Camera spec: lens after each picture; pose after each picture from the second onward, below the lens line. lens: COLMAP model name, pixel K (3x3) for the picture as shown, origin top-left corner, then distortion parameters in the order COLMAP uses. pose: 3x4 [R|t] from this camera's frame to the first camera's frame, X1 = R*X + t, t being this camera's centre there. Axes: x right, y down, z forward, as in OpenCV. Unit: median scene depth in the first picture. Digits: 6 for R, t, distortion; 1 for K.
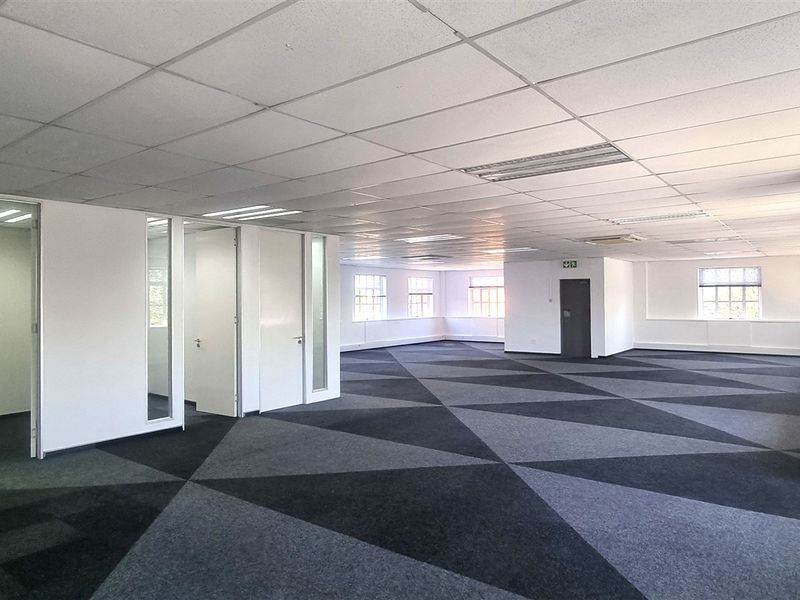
lens RADIAL K [[543.2, 0, 415.3], [0, 543.2, 292.6], [0, 0, 1]] dist [0.001585, 0.002279]
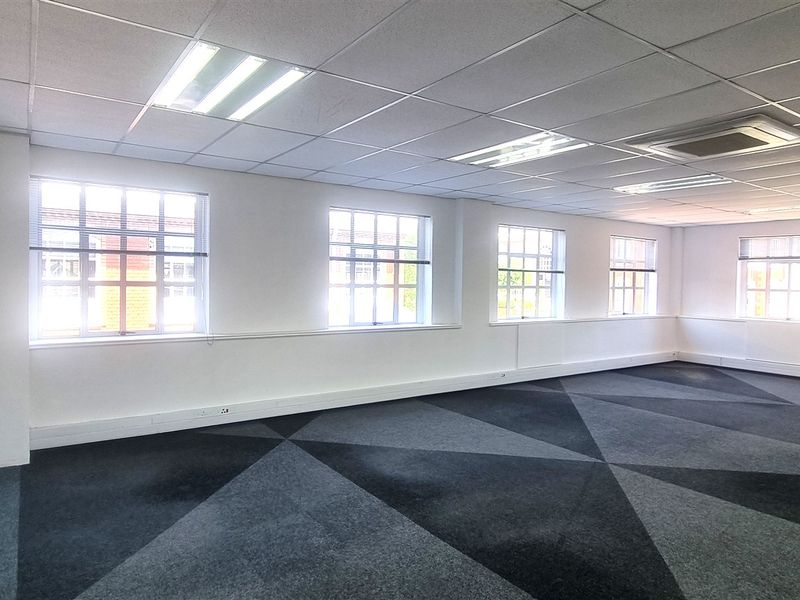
lens RADIAL K [[543.2, 0, 398.0], [0, 543.2, 297.5], [0, 0, 1]] dist [0.001585, 0.002279]
pose [[0.947515, 0.038903, -0.317334, -0.119668], [-0.023248, 0.998325, 0.052973, 0.020764], [0.318864, -0.042815, 0.946833, 1.468466]]
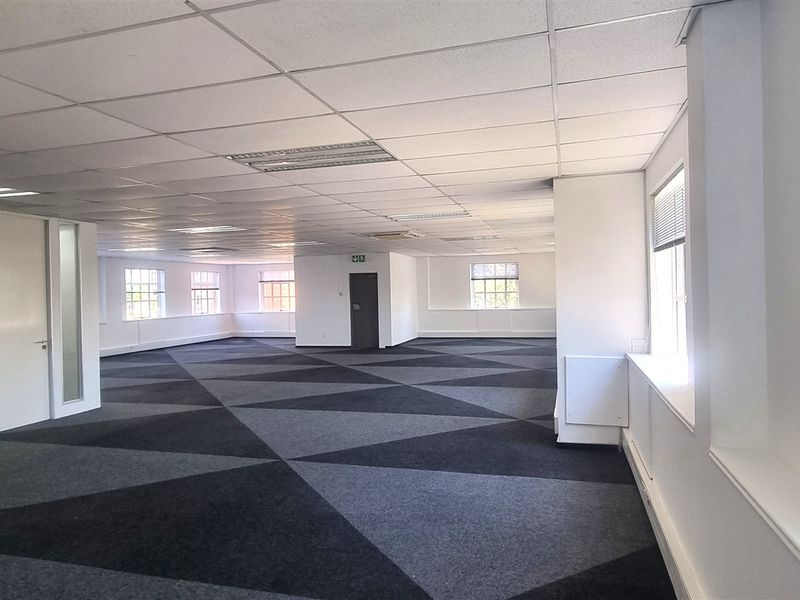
lens RADIAL K [[543.2, 0, 412.5], [0, 543.2, 291.8], [0, 0, 1]] dist [0.001585, 0.002279]
pose [[0.933211, -0.013075, 0.359091, 0.020472], [0.009819, 0.999892, 0.010890, 0.000812], [-0.359194, -0.006637, 0.933239, 0.000693]]
